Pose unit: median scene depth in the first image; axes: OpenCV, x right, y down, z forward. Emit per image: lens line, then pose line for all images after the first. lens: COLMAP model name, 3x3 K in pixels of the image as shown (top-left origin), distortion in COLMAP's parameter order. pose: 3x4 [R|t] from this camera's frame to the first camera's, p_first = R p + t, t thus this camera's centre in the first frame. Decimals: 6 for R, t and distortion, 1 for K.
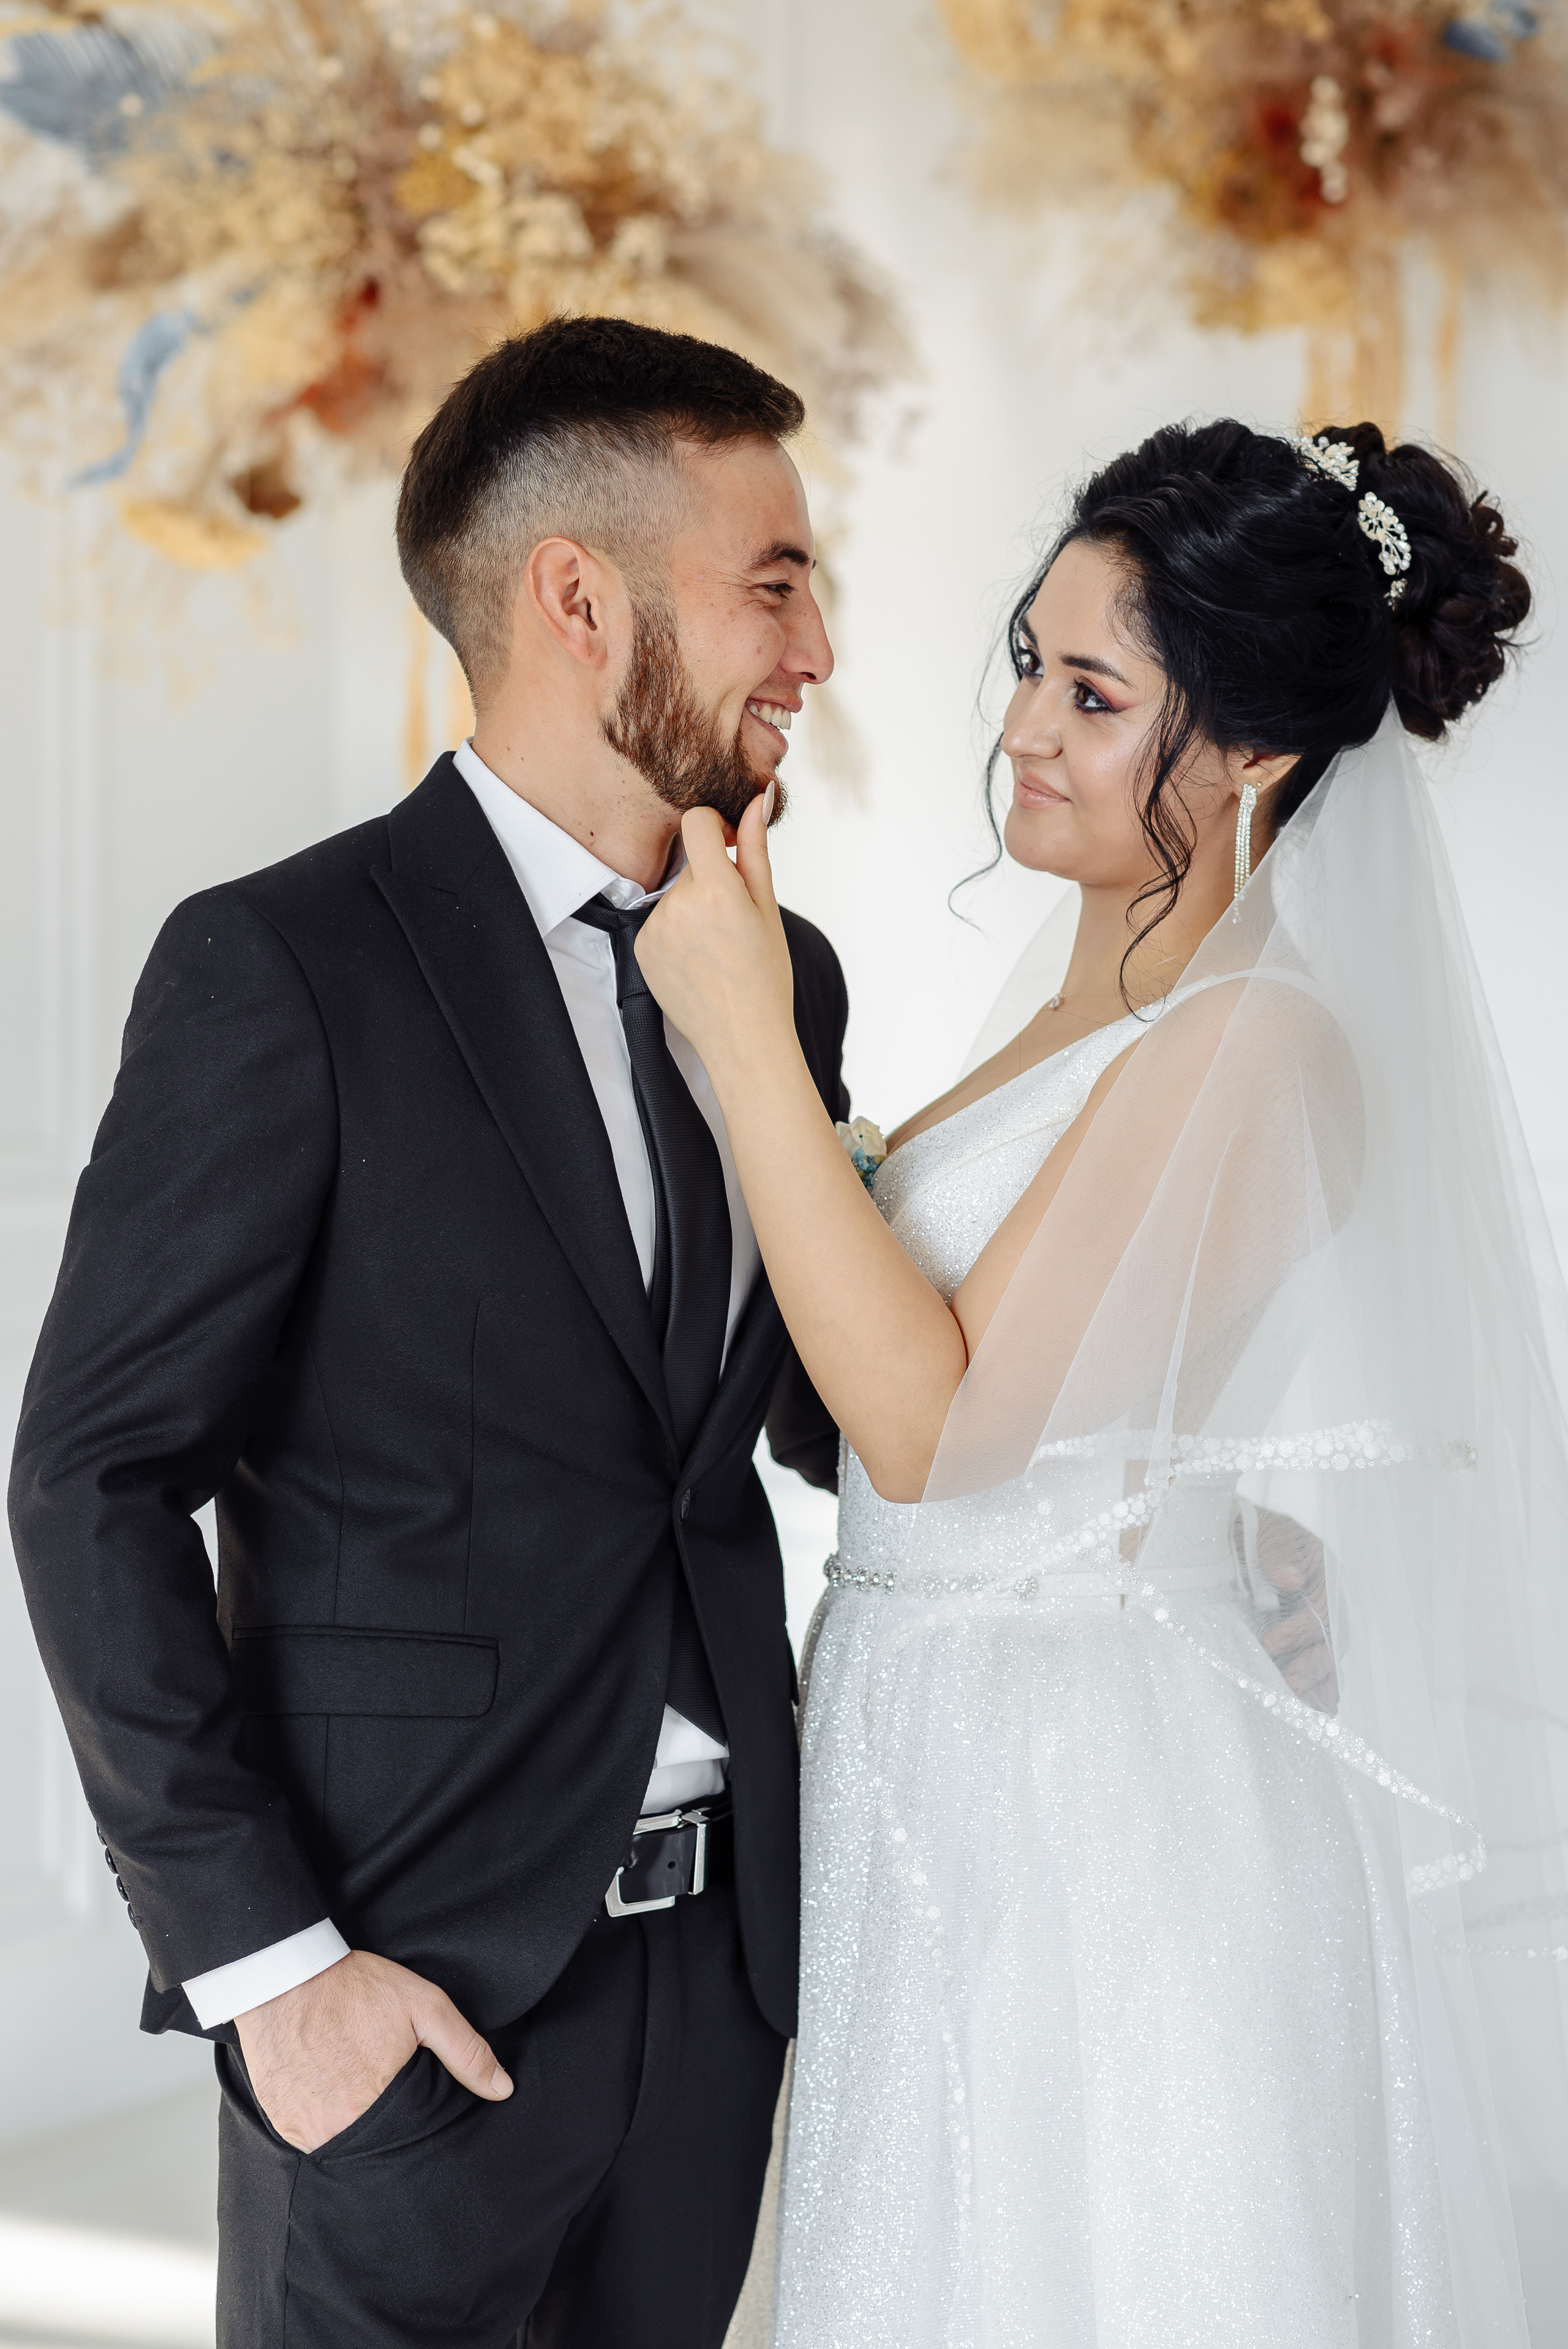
lens RADIAL K [[5983.3, 0, 784.0], [0, 5983.3, 1174.5], [0, 0, 1]] dist [0.090903, -0.916341]
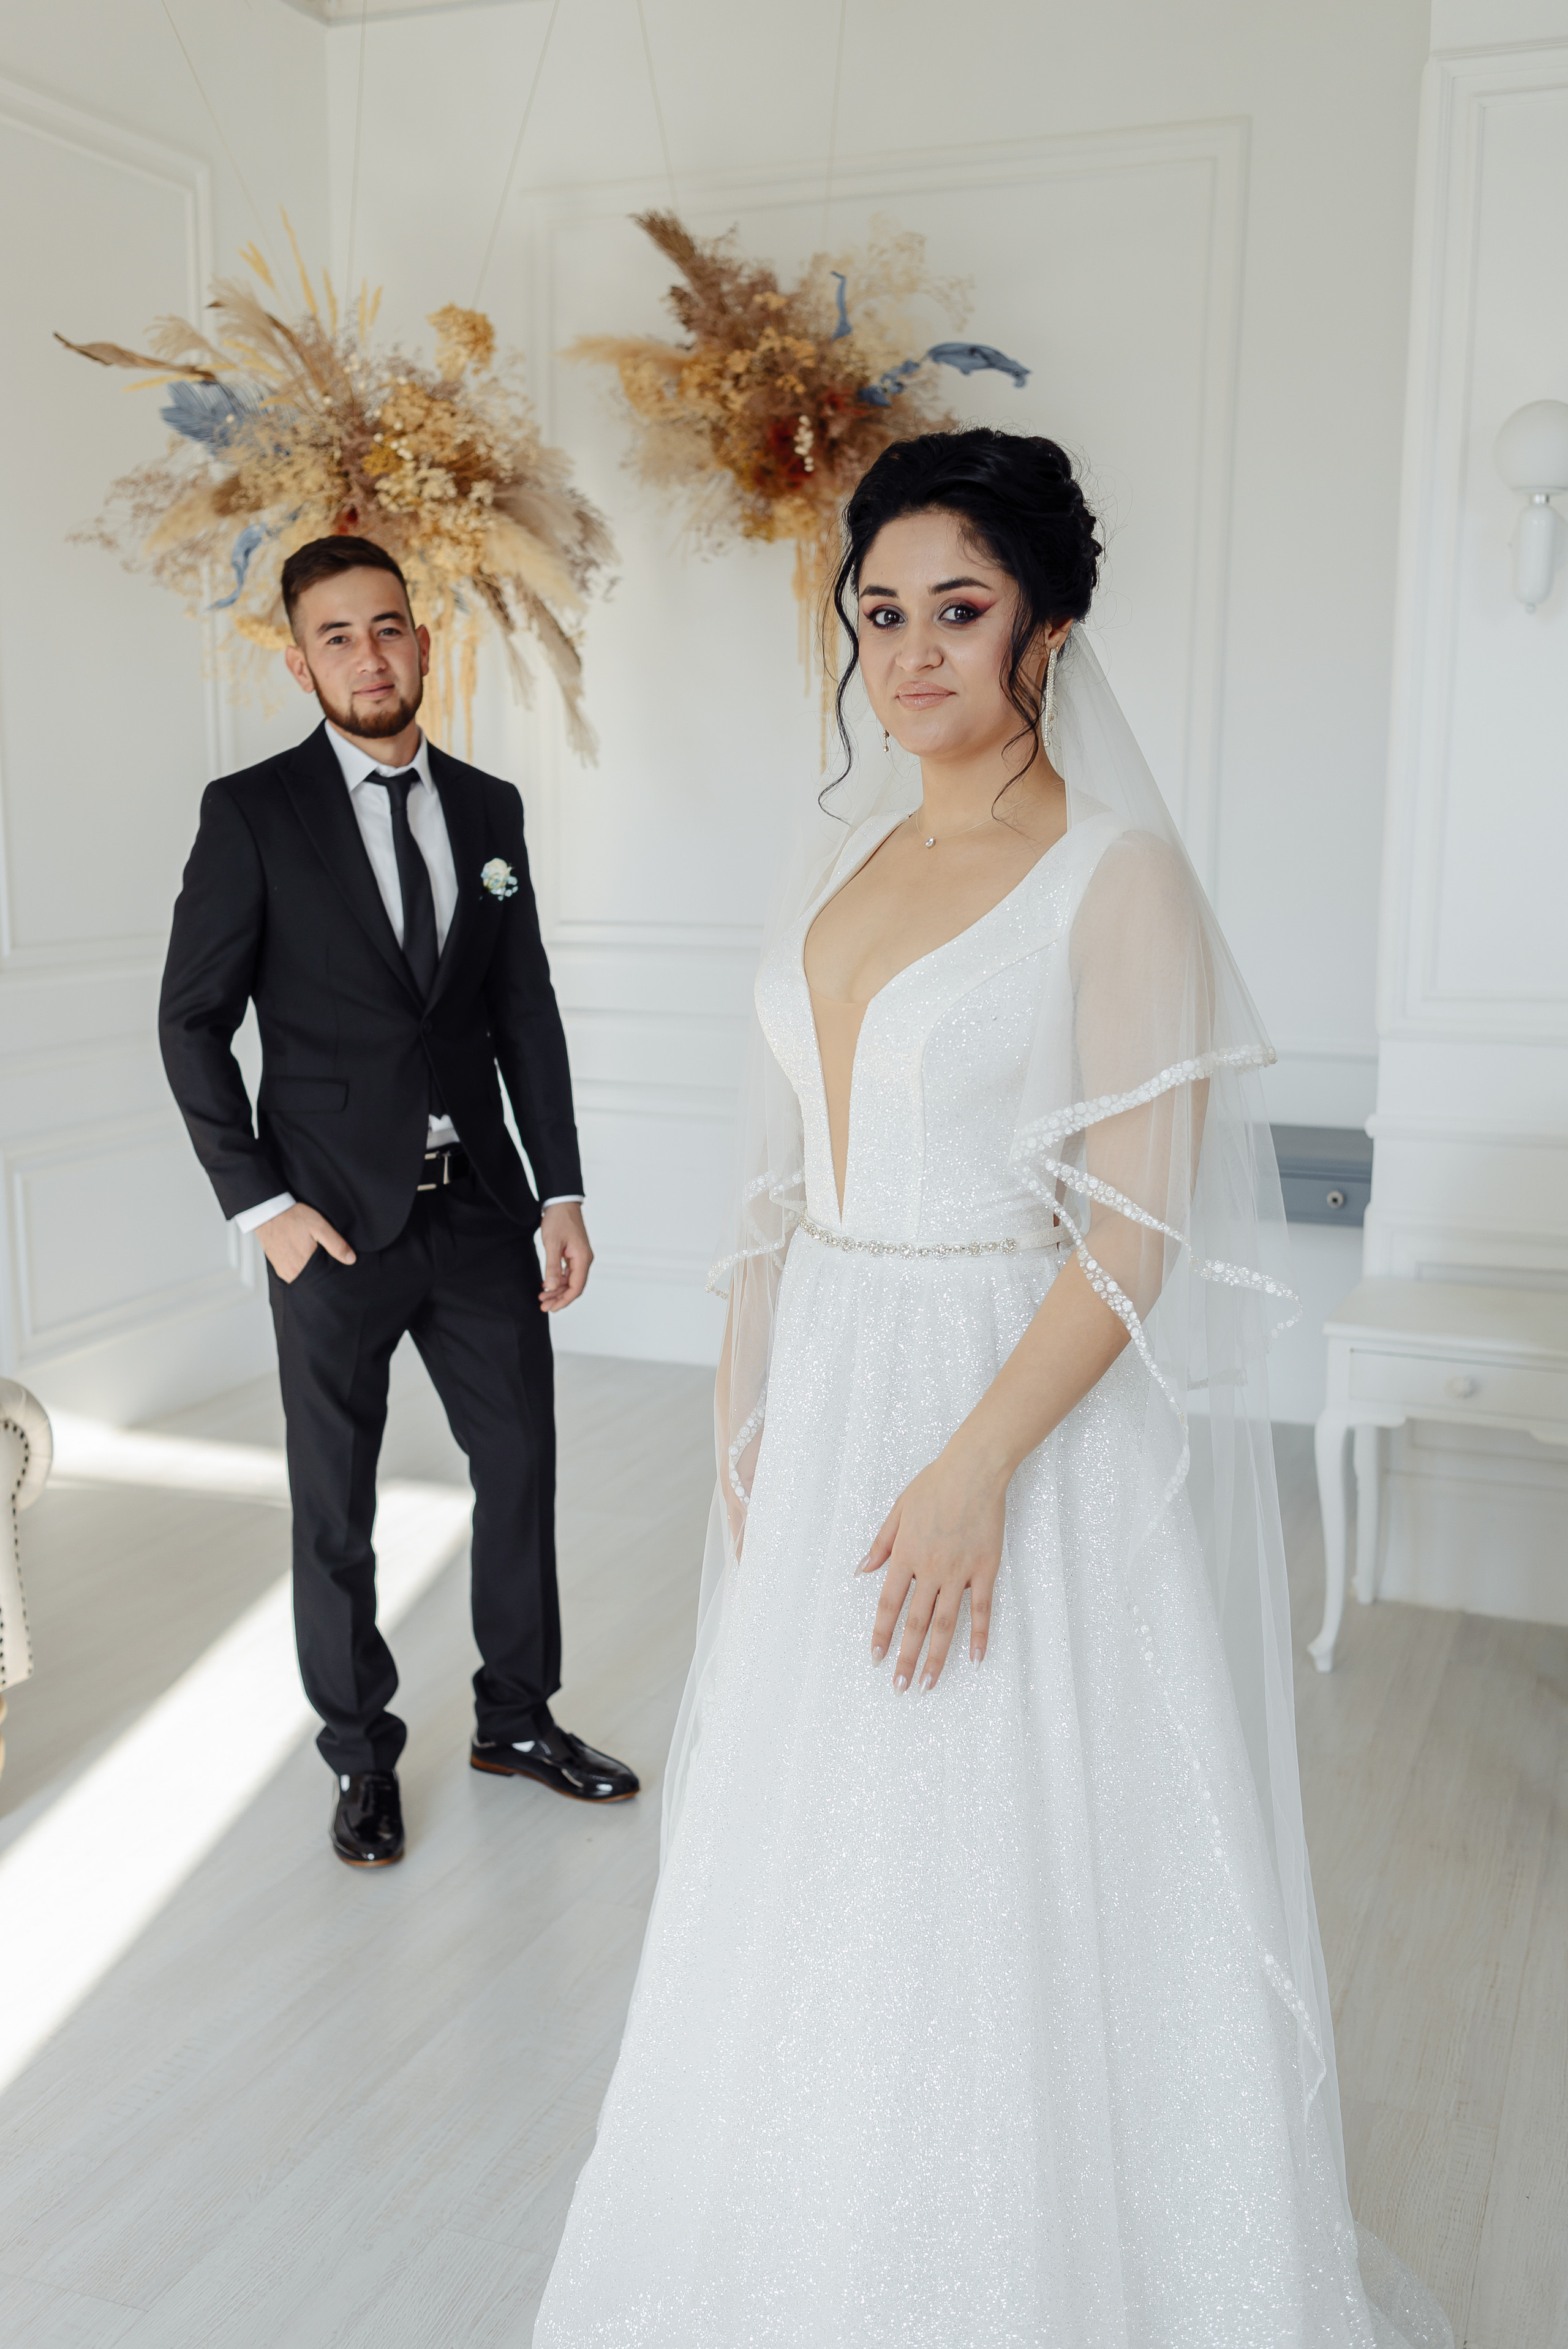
lens RADIAL K [[2425.1, 0, 784.0], [0, 2425.1, 1174.5], [0, 0, 1]] dist [0.060735, -0.004310]
pose [[0.995622, -0.025572, 0.089903, -0.001451], [0.017290, 0.995634, 0.091727, 0.006230], [-0.091856, -0.089771, 0.991717, 0.120153]]
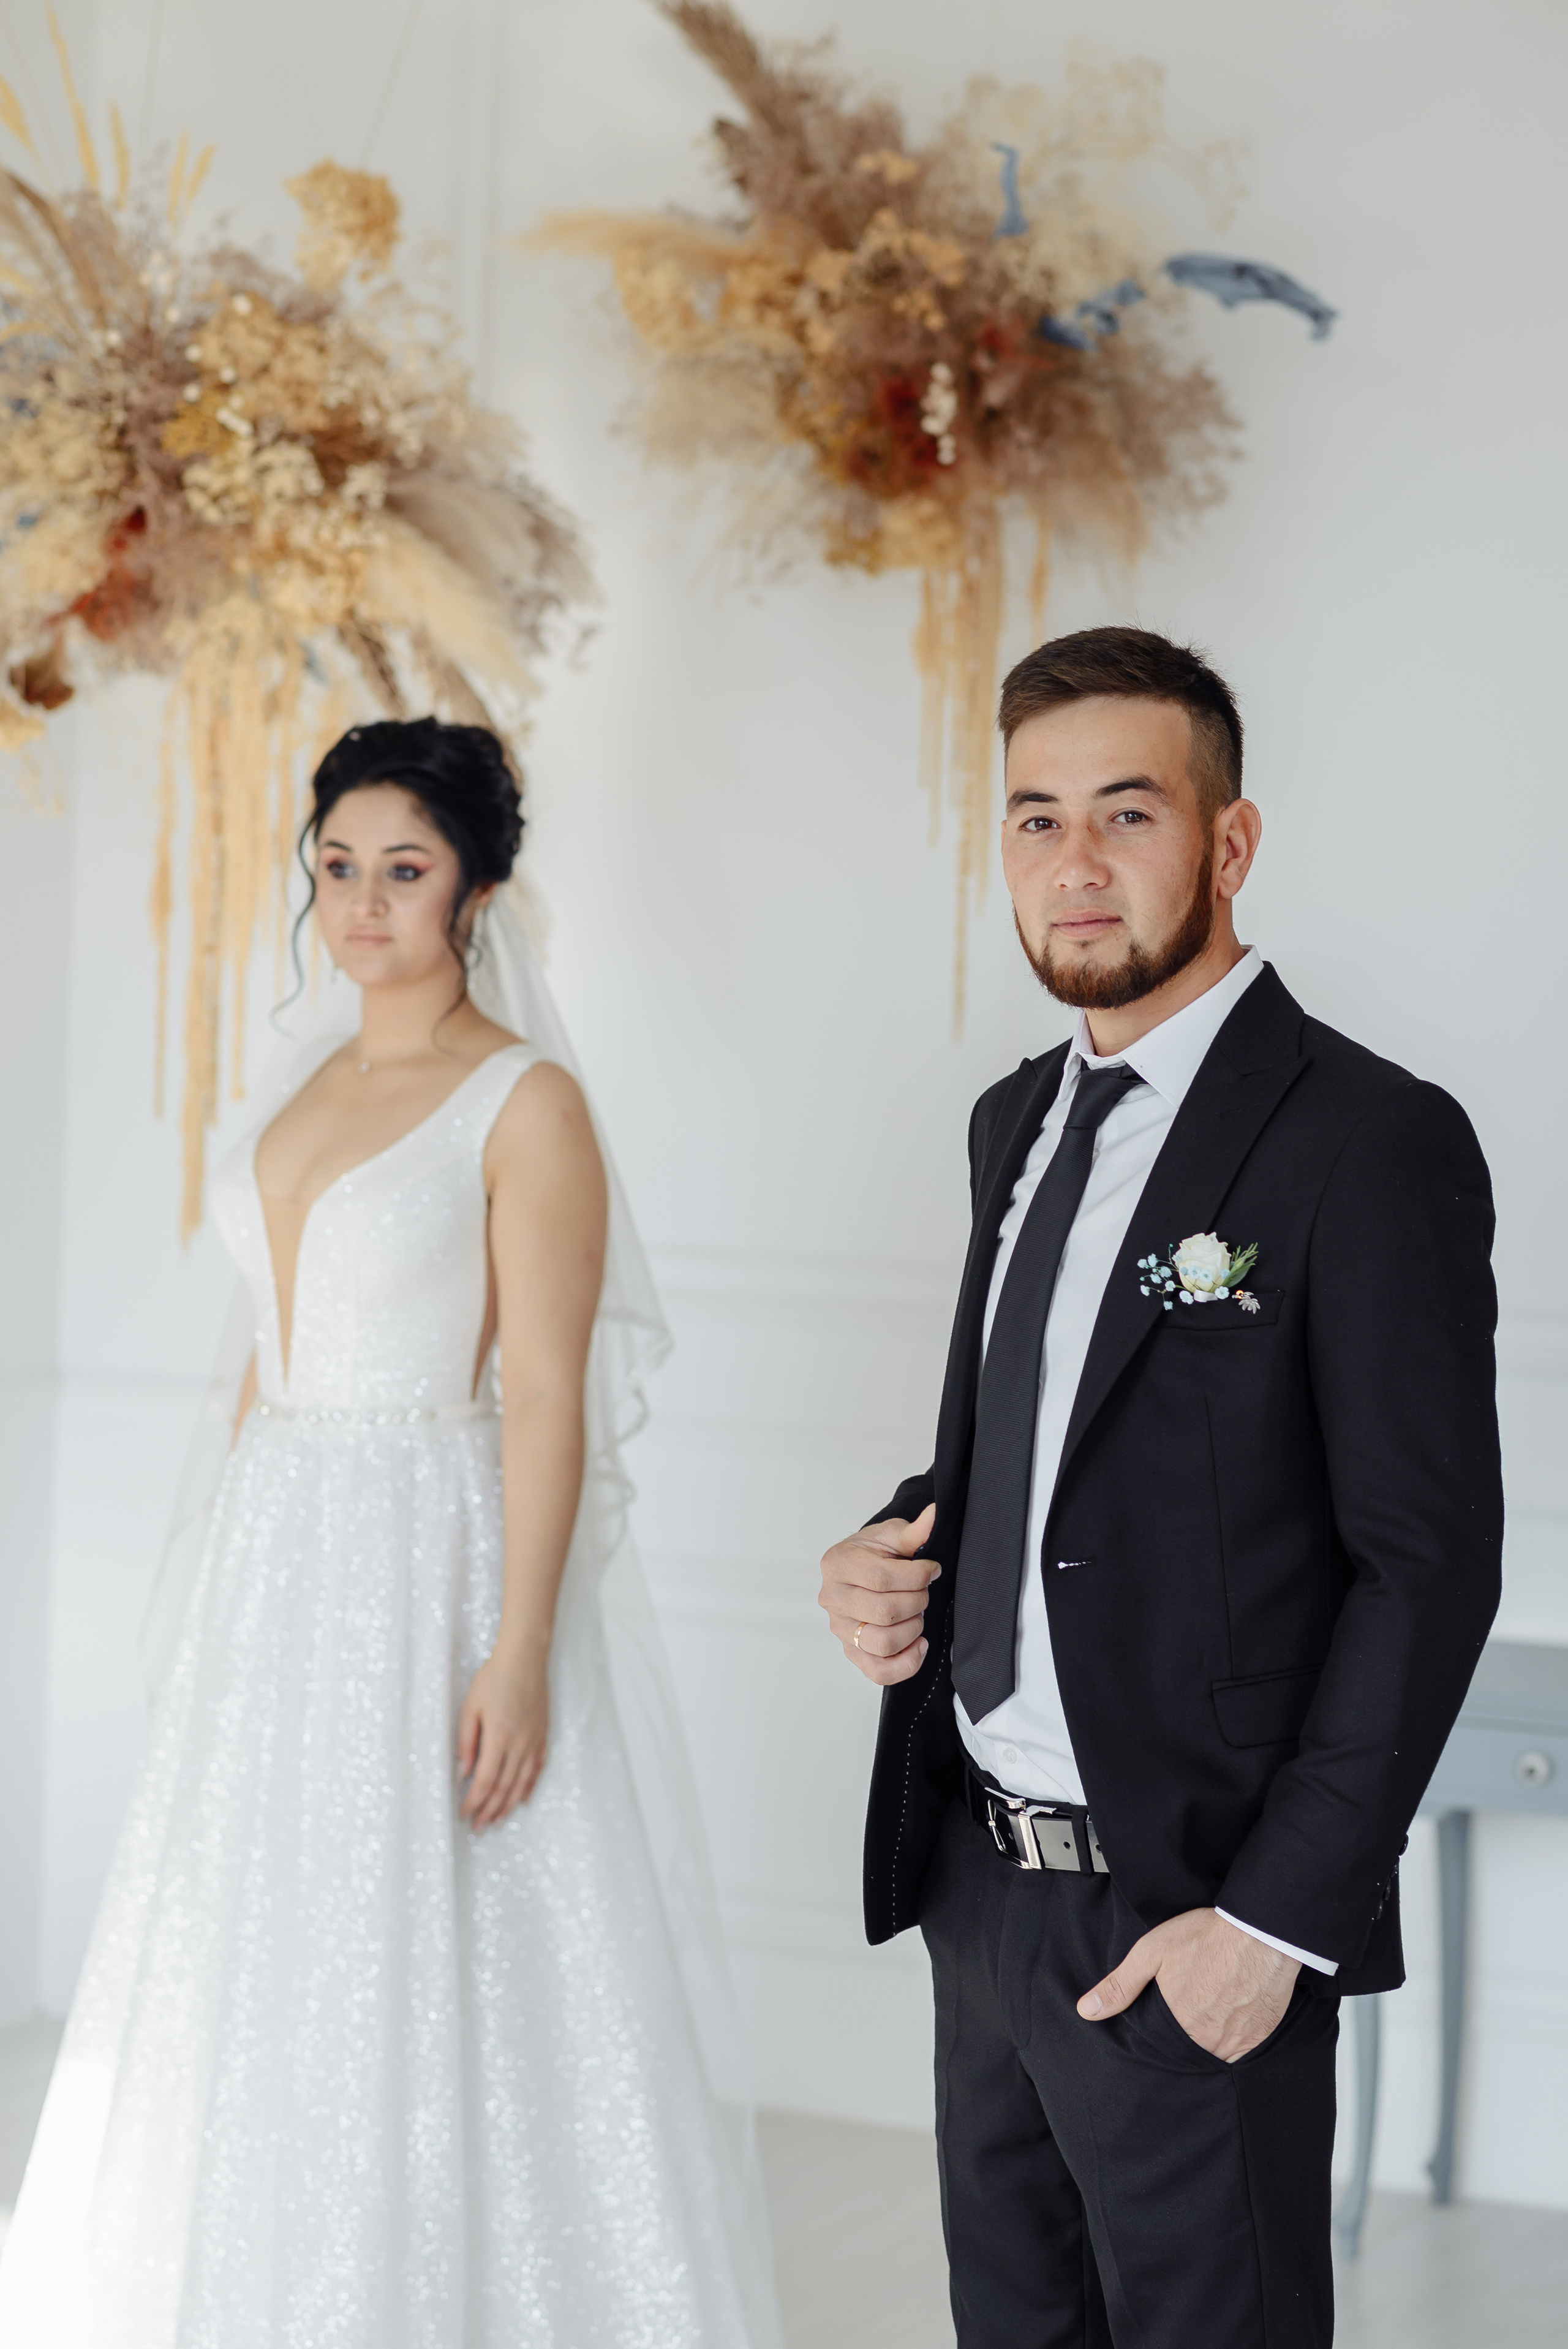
lens RADIAL K [[5983.3, 0, 784.0], [0, 5983.3, 1174.5], [0, 0, 1]] dist [0.090903, -0.916341]
pose [[0.997586, 0.020421, 0.066371, -0.017169], [-0.019087, 0.999604, -0.020672, 0.004452], [-0.066767, 0.019355, 0.997581, -0.189280]]
